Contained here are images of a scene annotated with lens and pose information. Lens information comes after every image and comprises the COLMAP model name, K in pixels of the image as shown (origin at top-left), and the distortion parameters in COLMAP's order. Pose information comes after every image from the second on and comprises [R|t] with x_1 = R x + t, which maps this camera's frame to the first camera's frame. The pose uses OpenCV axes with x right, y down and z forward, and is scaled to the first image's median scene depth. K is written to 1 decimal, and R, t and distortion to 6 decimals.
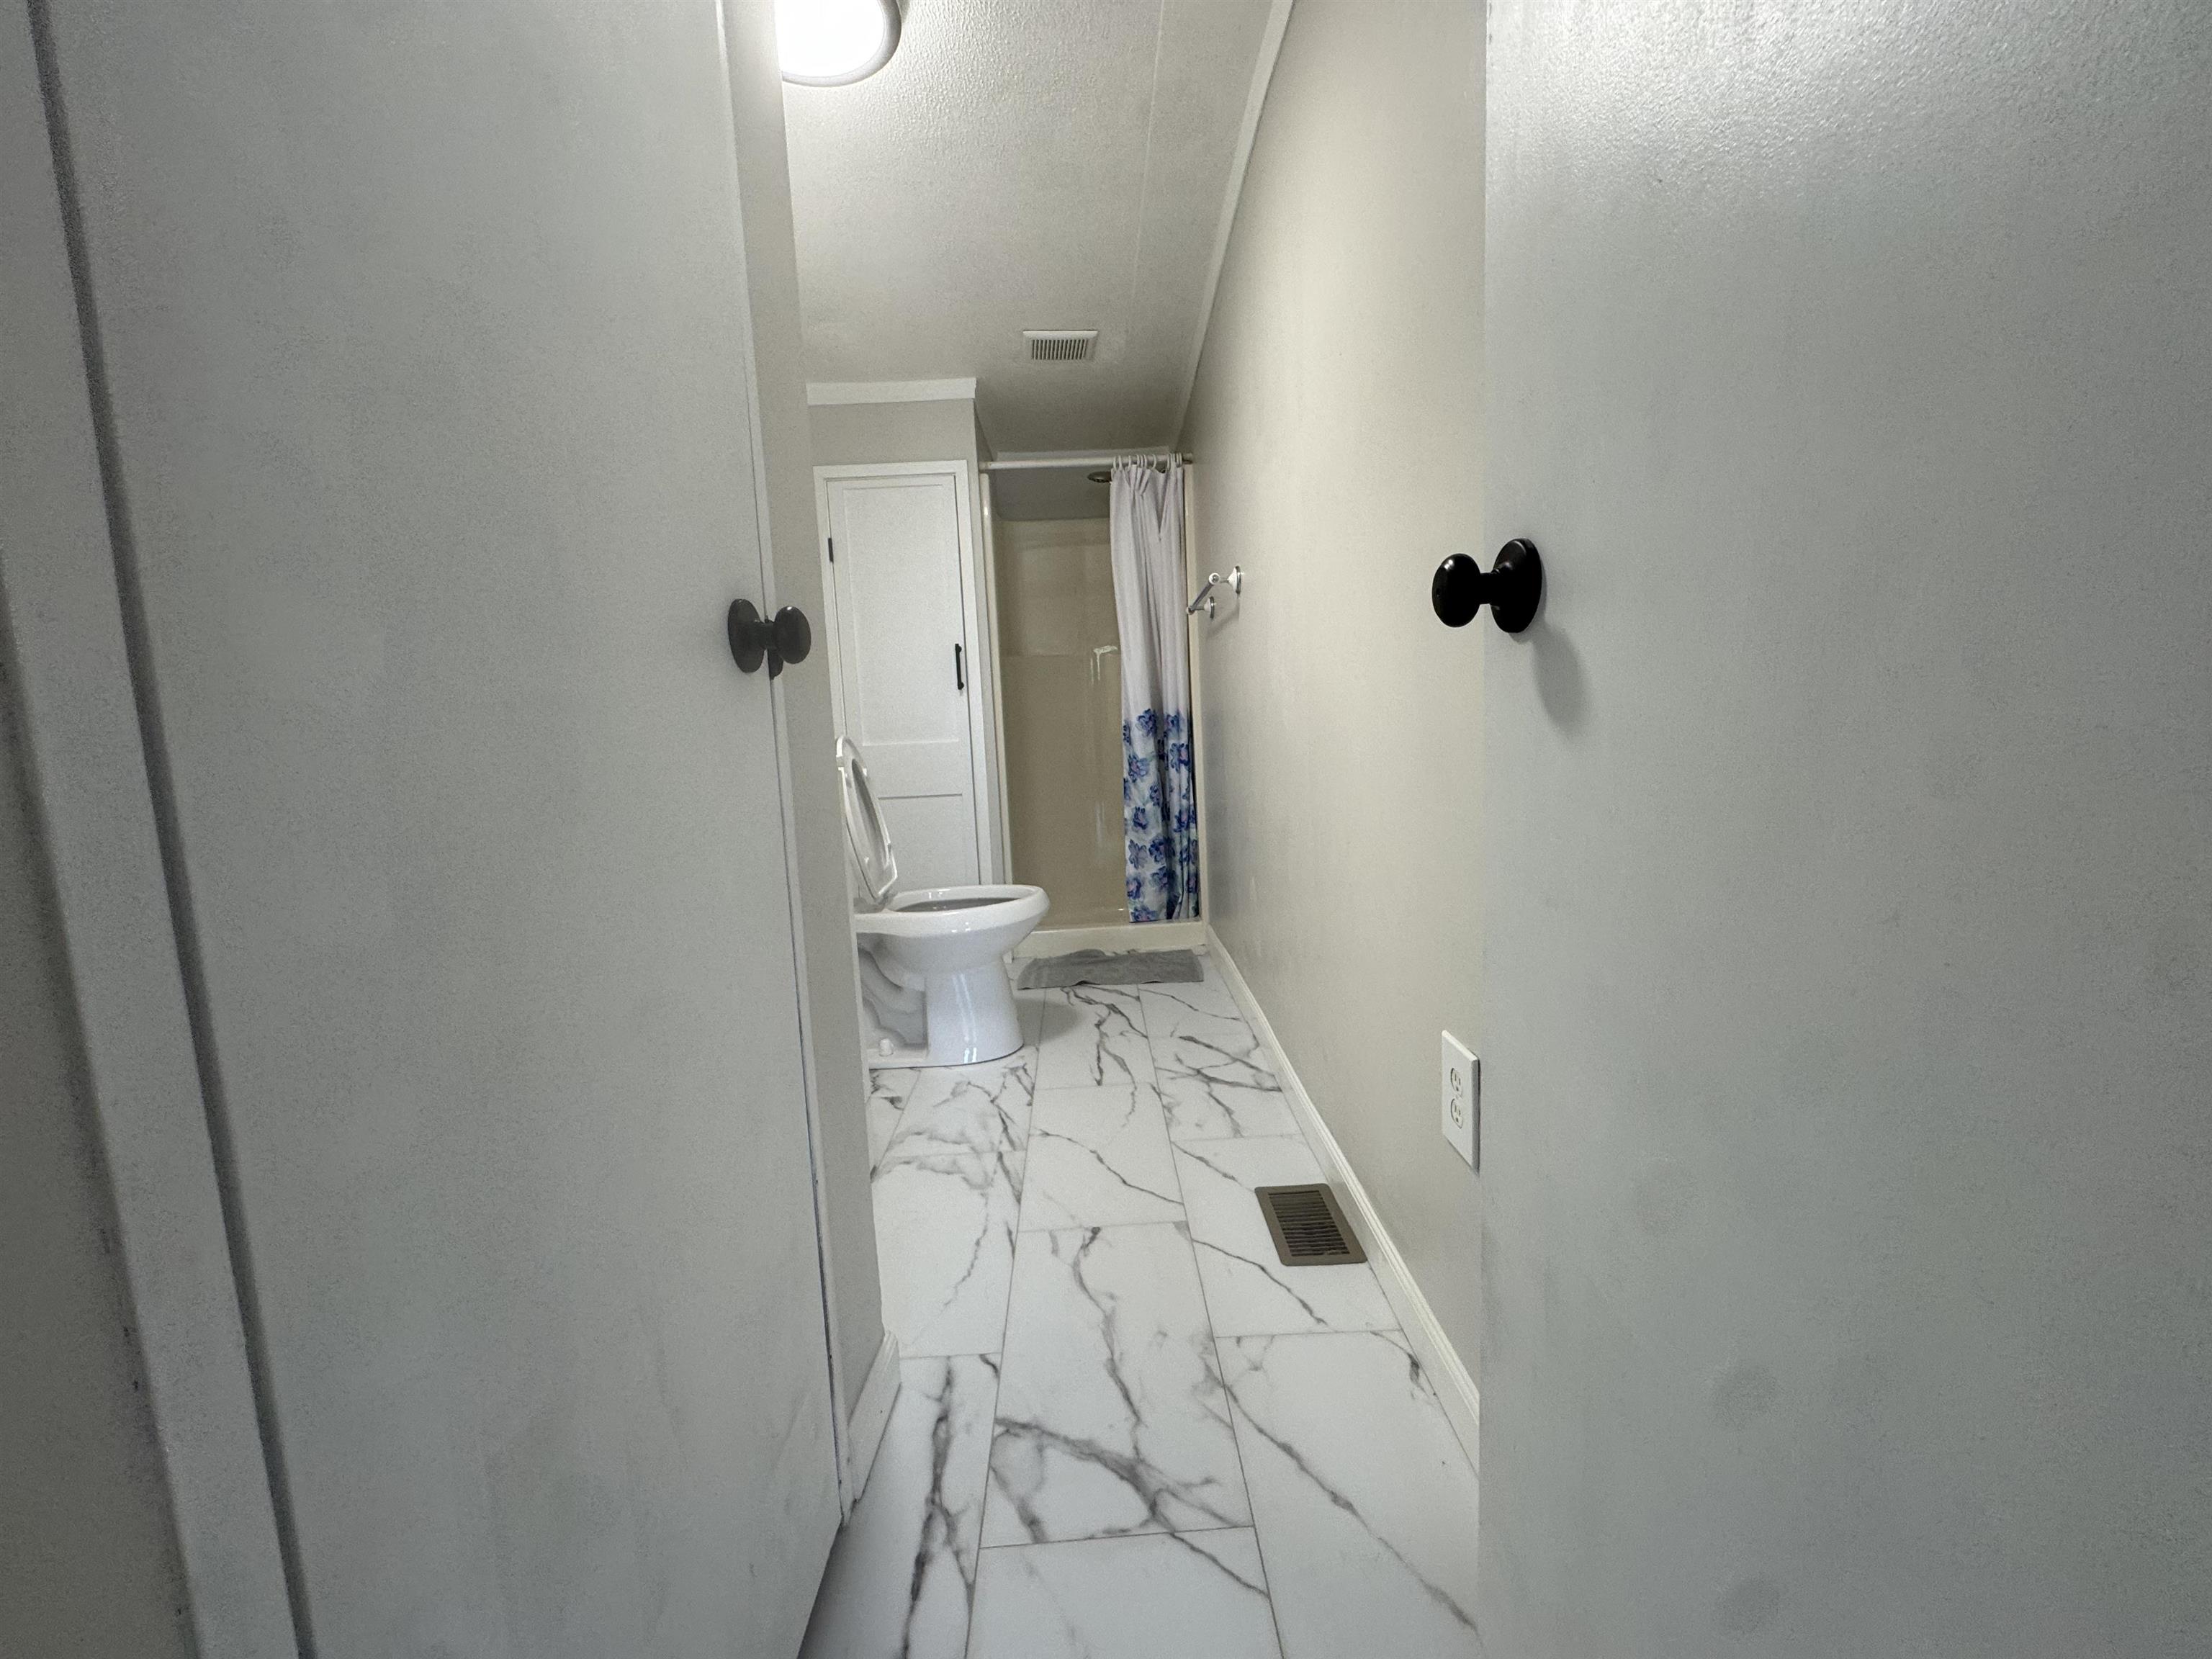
lens RADIAL K [[886.4, 0, 1108.9], [0, 886.4, 825.7], [0, 0, 1]] dist [-0.003969, 0.000178]
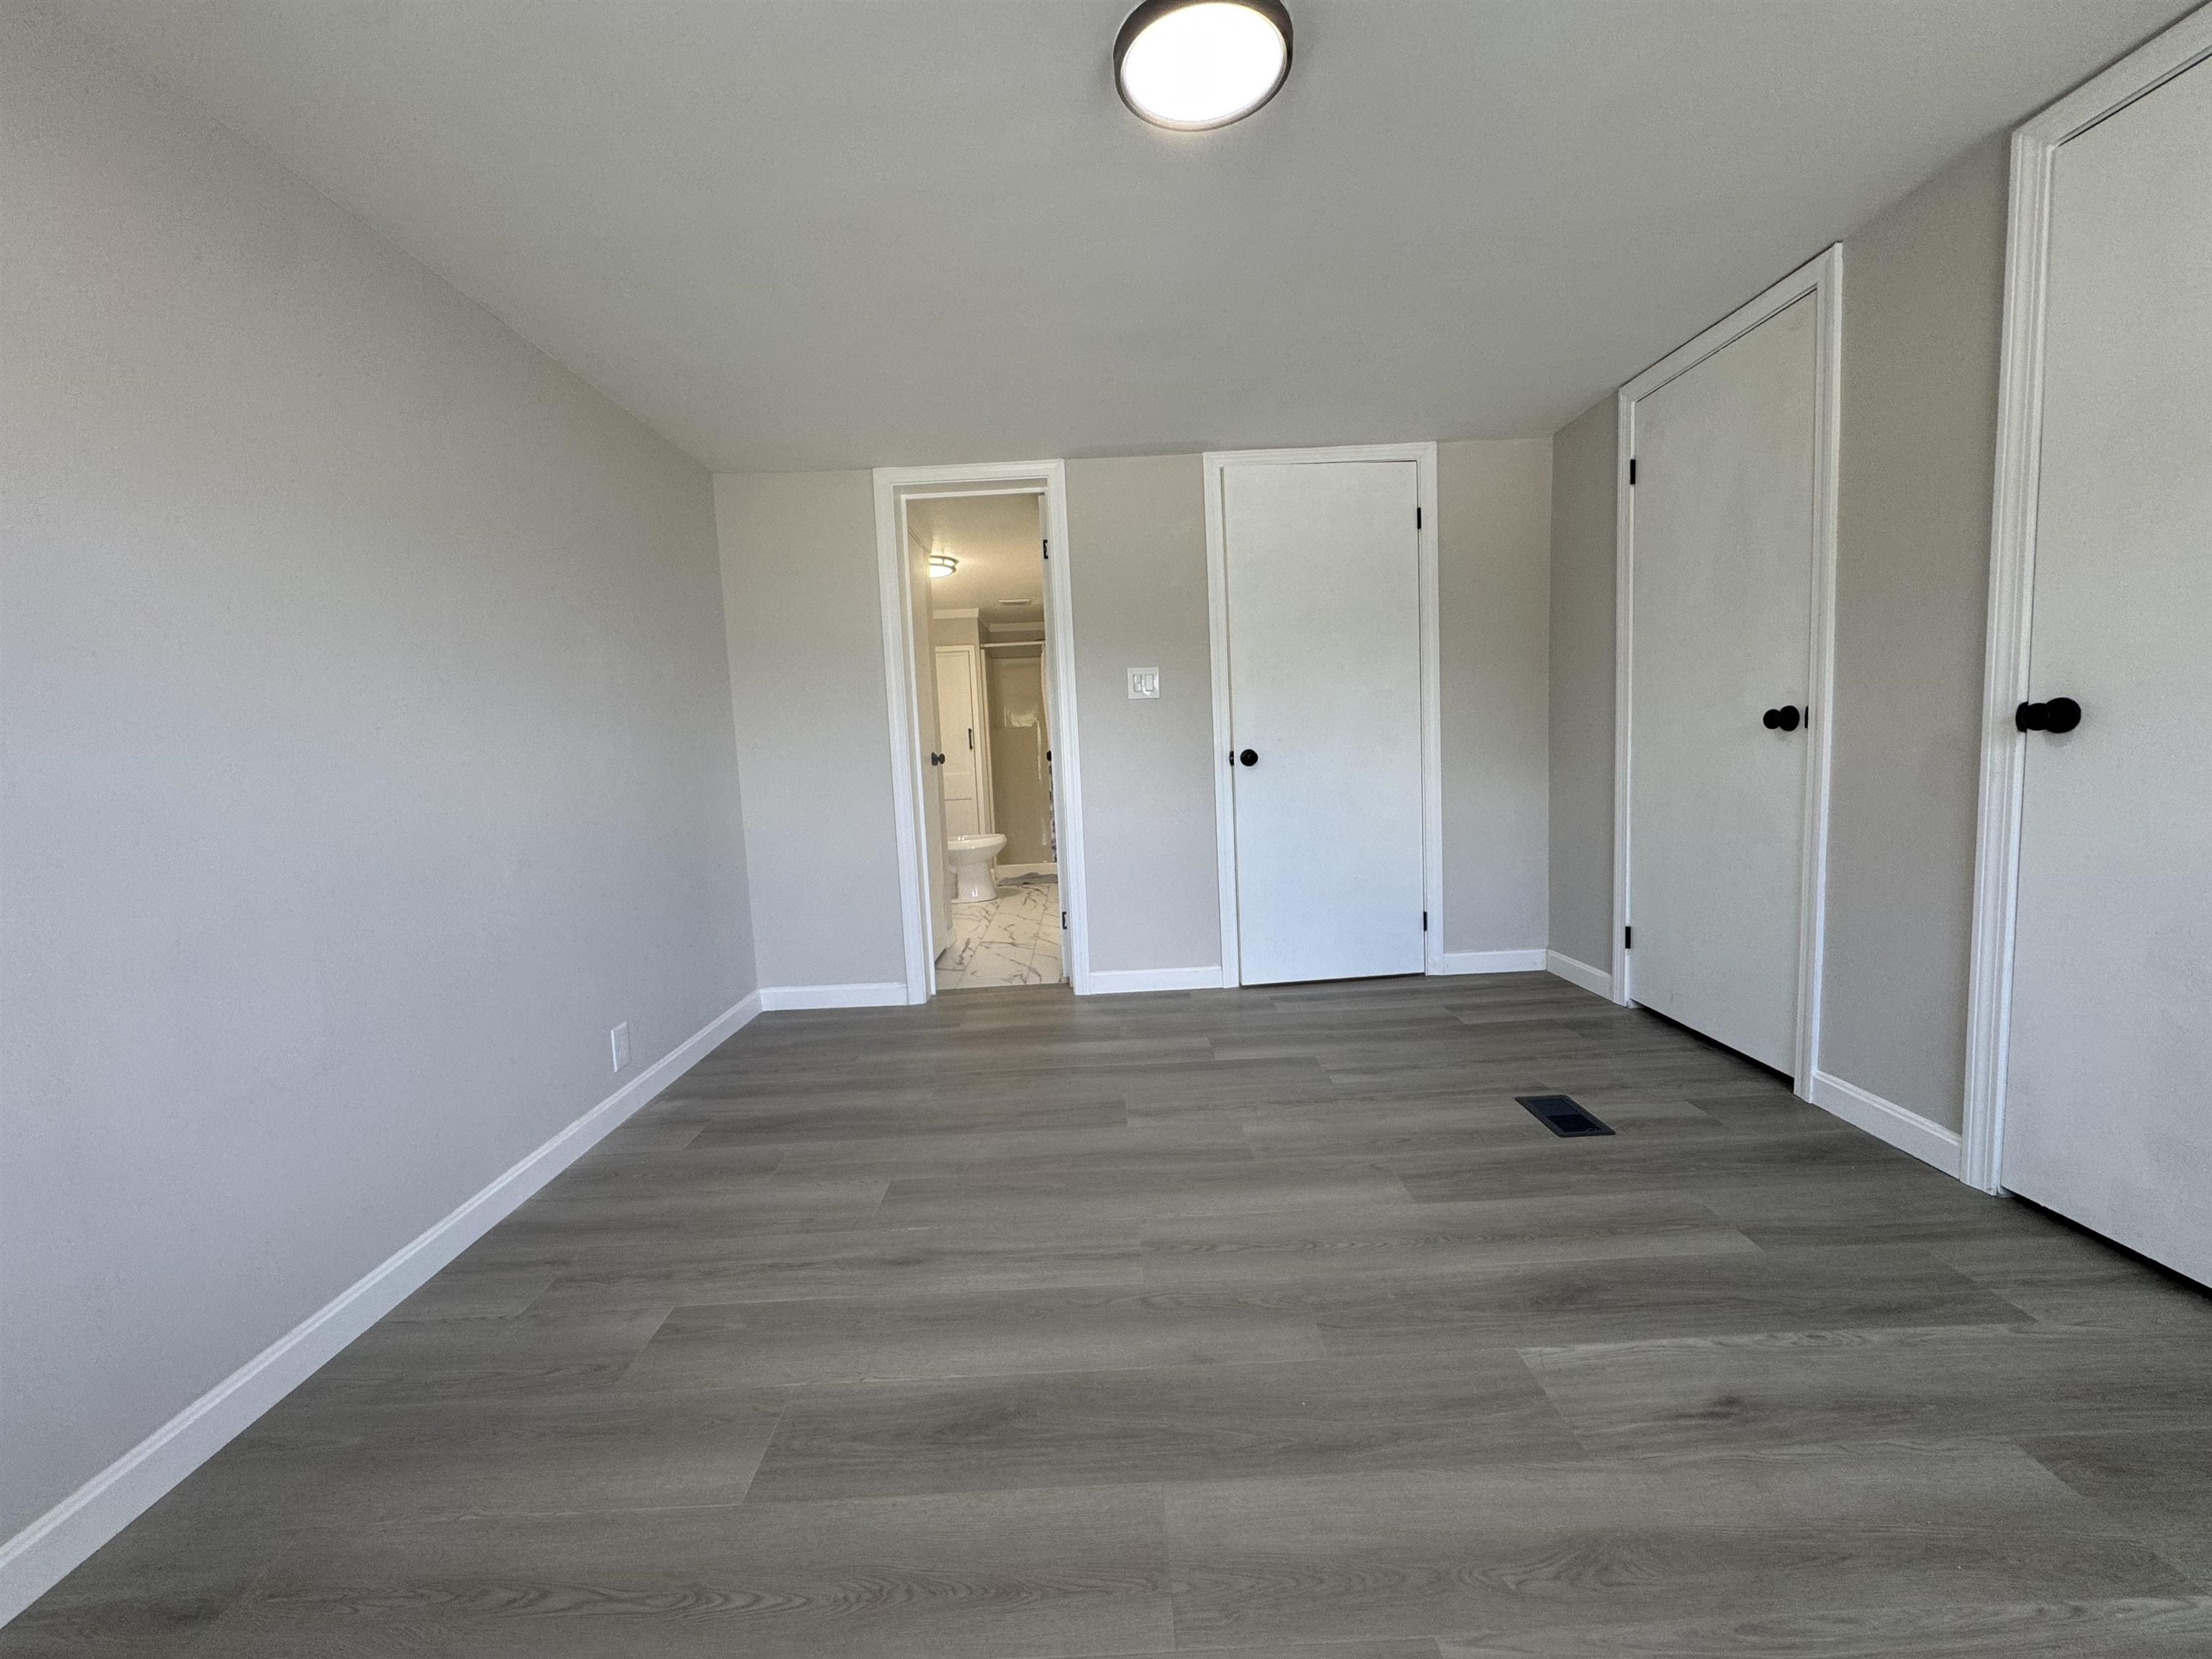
lens RADIAL K [[884.1, 0, 1105.9], [0, 884.1, 826.0], [0, 0, 1]] dist [-0.003382, -0.000026]
pose [[0.999964, -0.001432, -0.008309, 0.167369], [0.001211, 0.999647, -0.026534, 0.082970], [0.008344, 0.026523, 0.999613, -1.072027]]
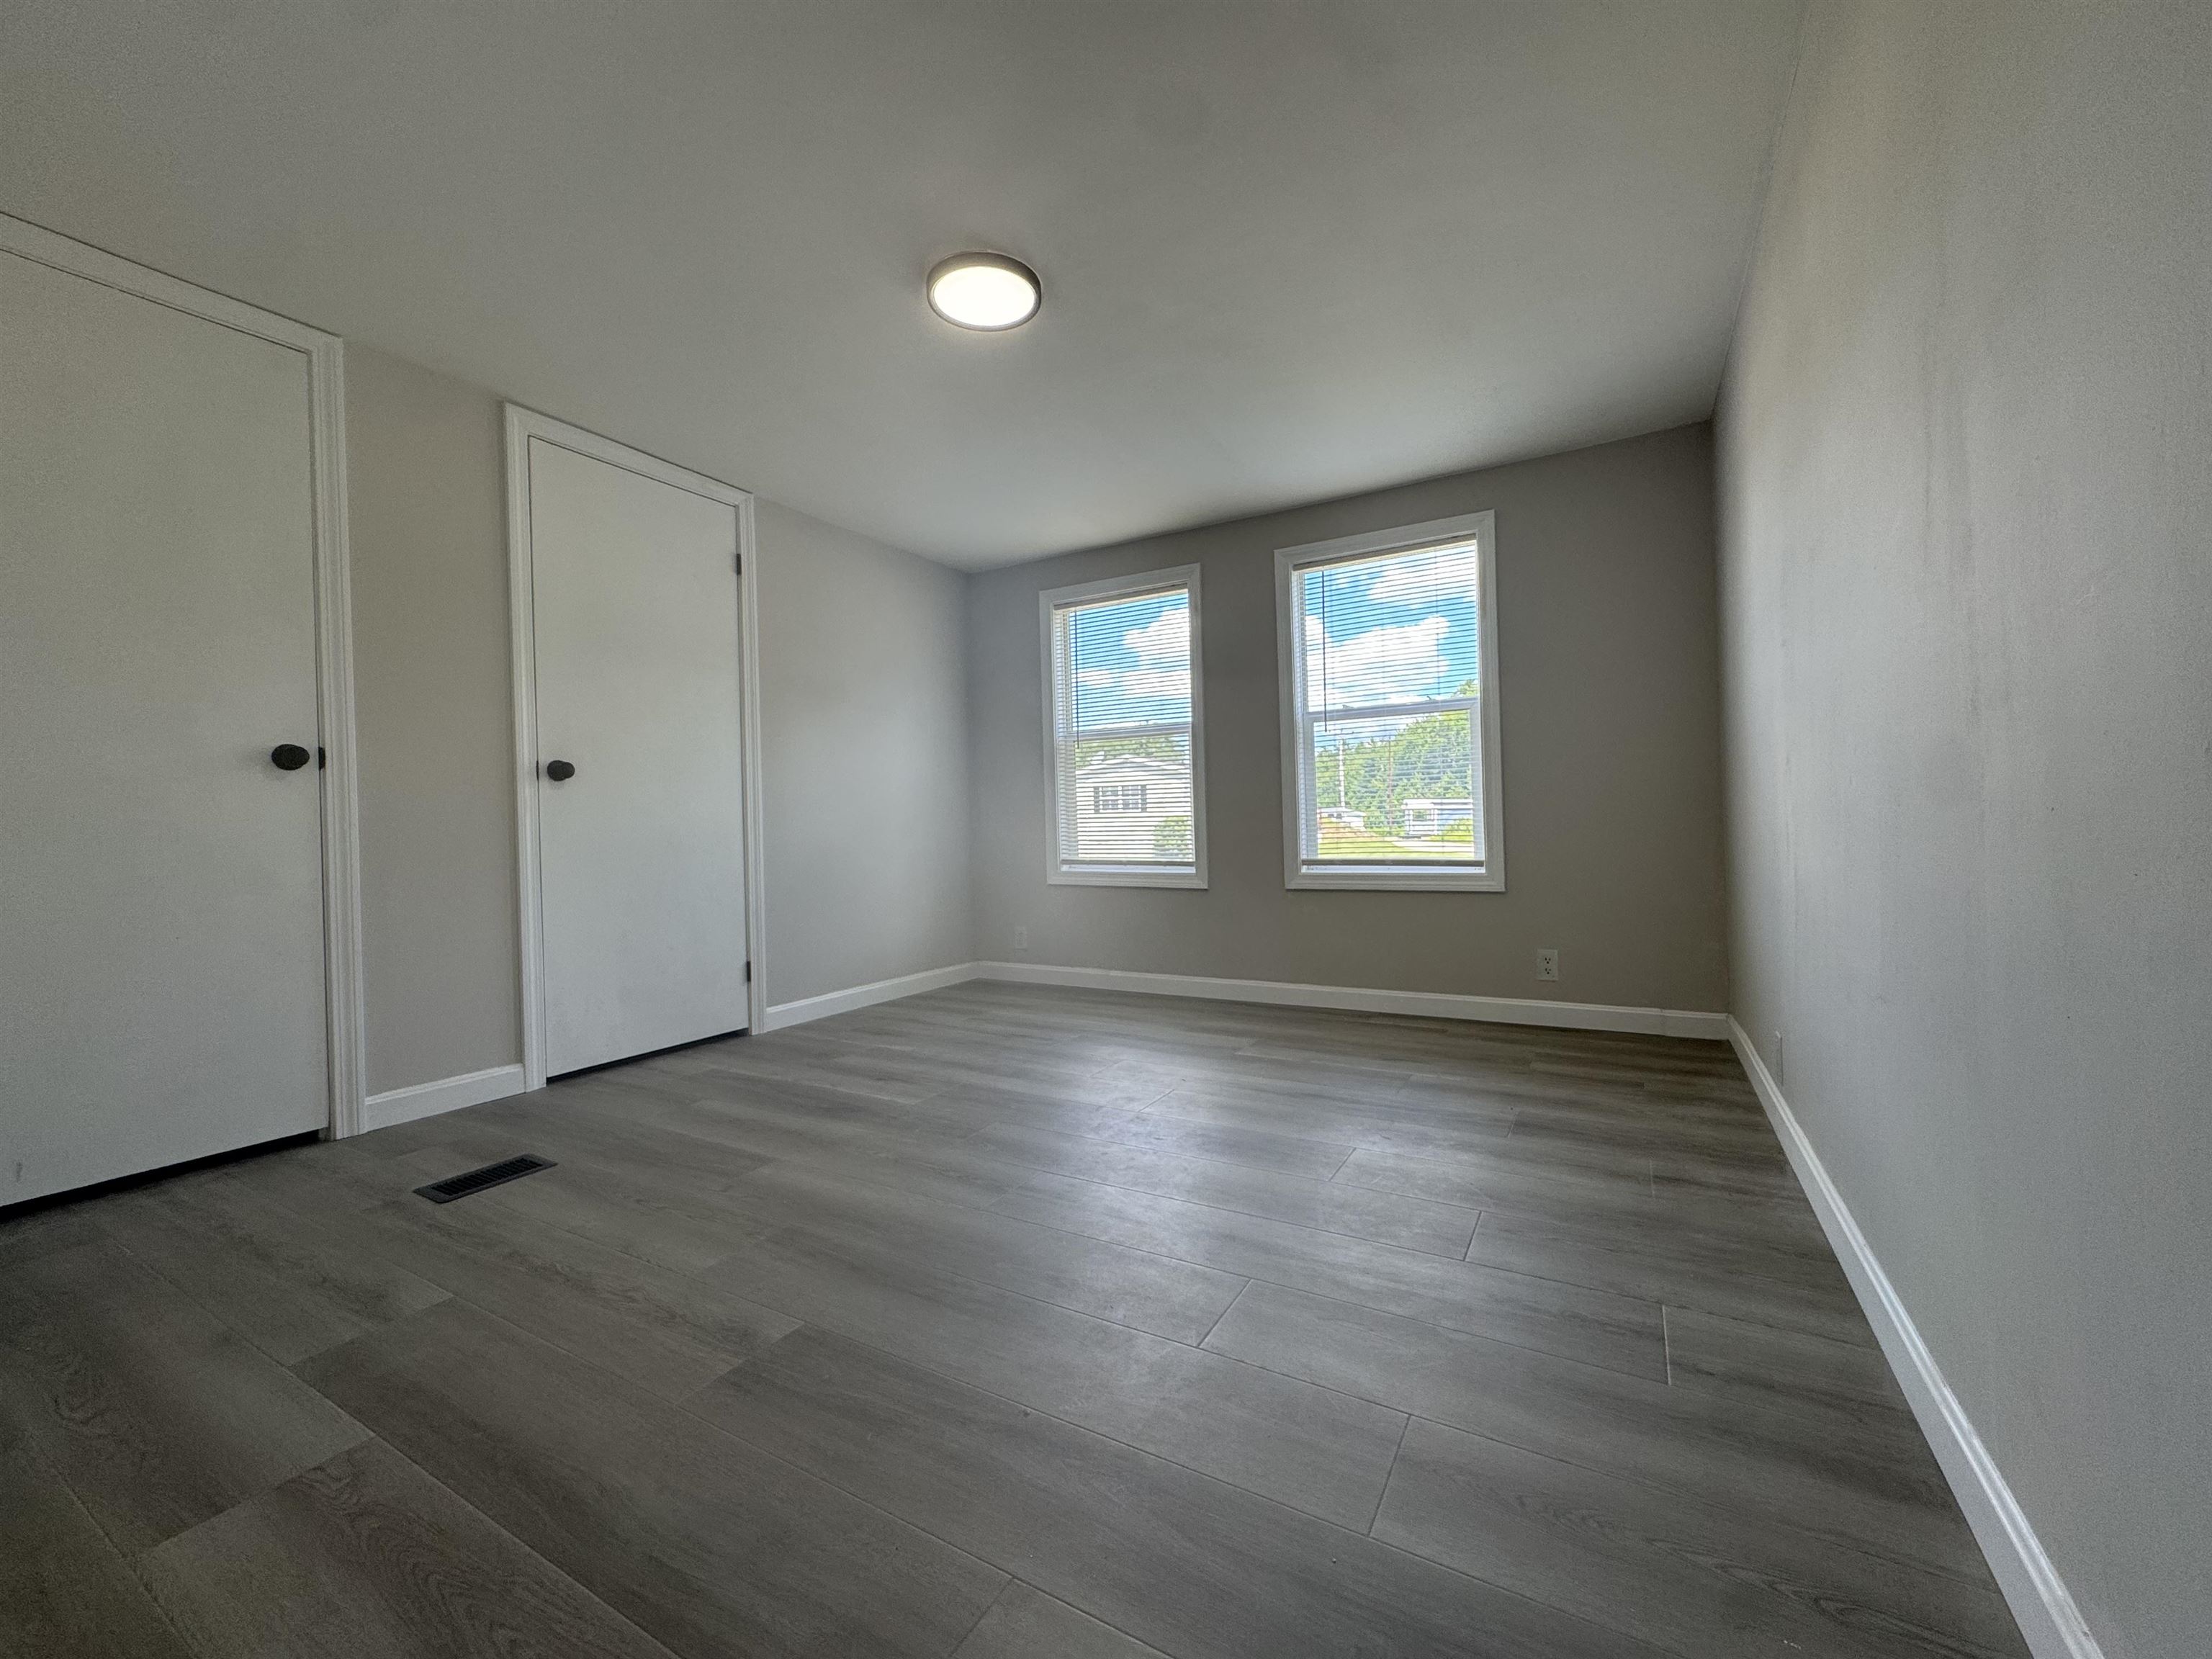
lens RADIAL K [[884.1, 0, 1105.9], [0, 884.1, 826.0], [0, 0, 1]] dist [-0.003382, -0.000026]
pose [[-0.850874, 0.062947, 0.521585, -0.175665], [0.127511, 0.987854, 0.088795, 0.051743], [-0.509661, 0.142061, -0.848566, -0.116032]]
